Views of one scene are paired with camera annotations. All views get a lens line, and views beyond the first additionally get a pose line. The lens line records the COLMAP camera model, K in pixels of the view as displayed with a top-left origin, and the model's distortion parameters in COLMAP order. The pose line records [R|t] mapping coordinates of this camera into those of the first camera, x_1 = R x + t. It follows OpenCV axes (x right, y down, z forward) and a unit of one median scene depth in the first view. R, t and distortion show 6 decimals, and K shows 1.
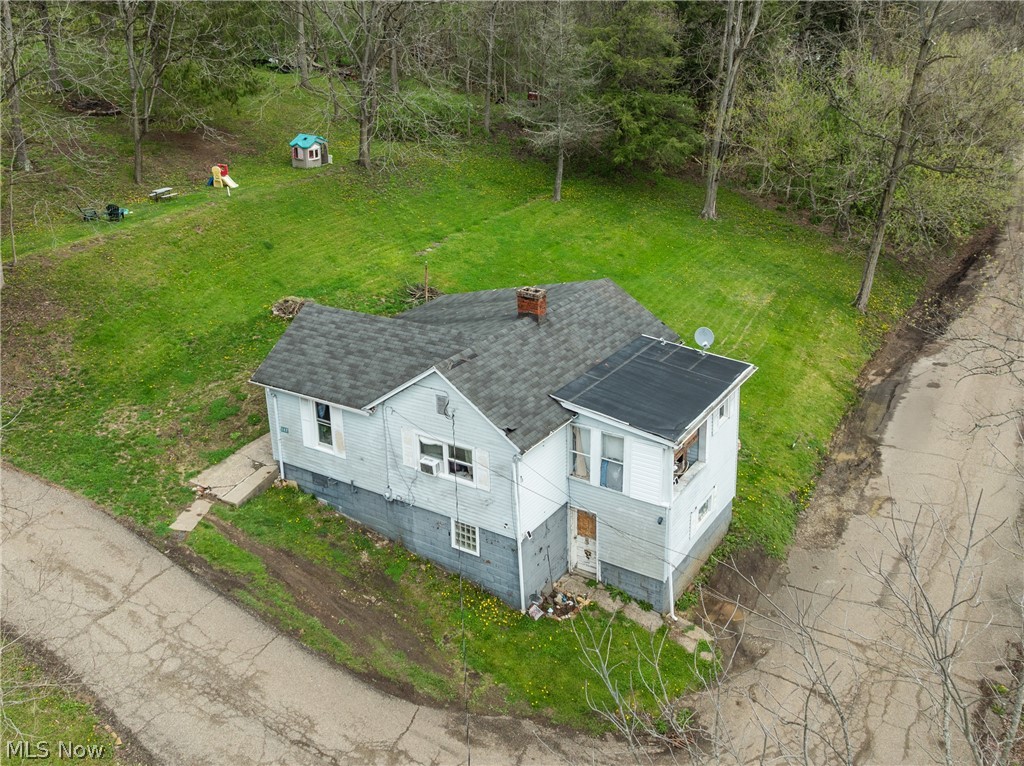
lens RADIAL K [[886.4, 0, 470.7], [0, 886.4, 327.0], [0, 0, 1]] dist [-0.017839, -0.004498]
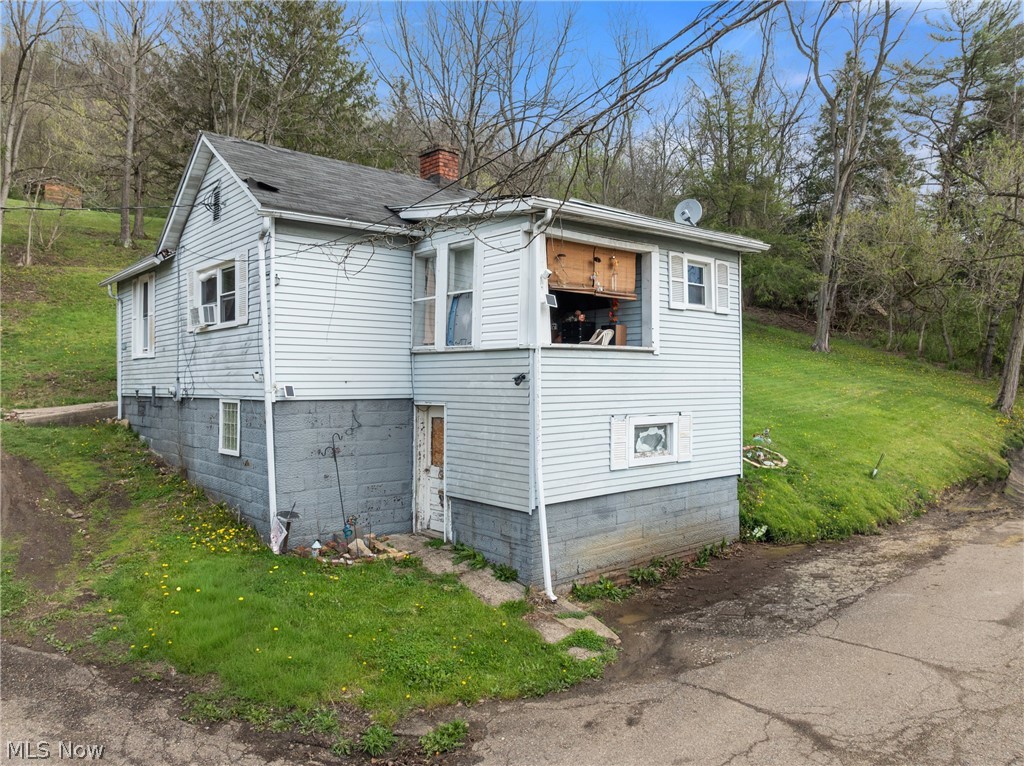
lens RADIAL K [[723.9, 0, 514.1], [0, 723.9, 418.8], [0, 0, 1]] dist [-0.036942, -0.000447]
pose [[0.971980, 0.049861, -0.229716, 0.296777], [-0.107598, 0.963229, -0.246195, 0.332257], [0.208994, 0.264013, 0.941604, 0.575054]]
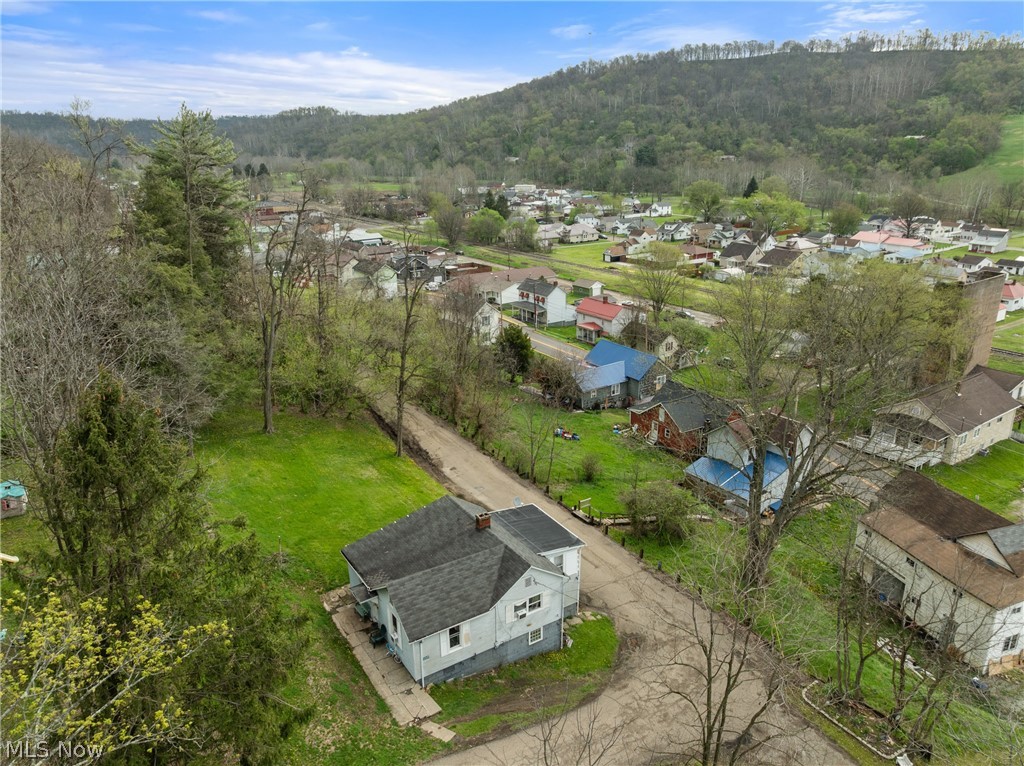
lens RADIAL K [[722.6, 0, 530.8], [0, 722.6, 382.5], [0, 0, 1]] dist [-0.029790, -0.004601]
pose [[0.358579, -0.264358, 0.895285, -1.370122], [0.276928, 0.946015, 0.168423, -0.615662], [-0.891478, 0.187537, 0.412429, 0.199394]]
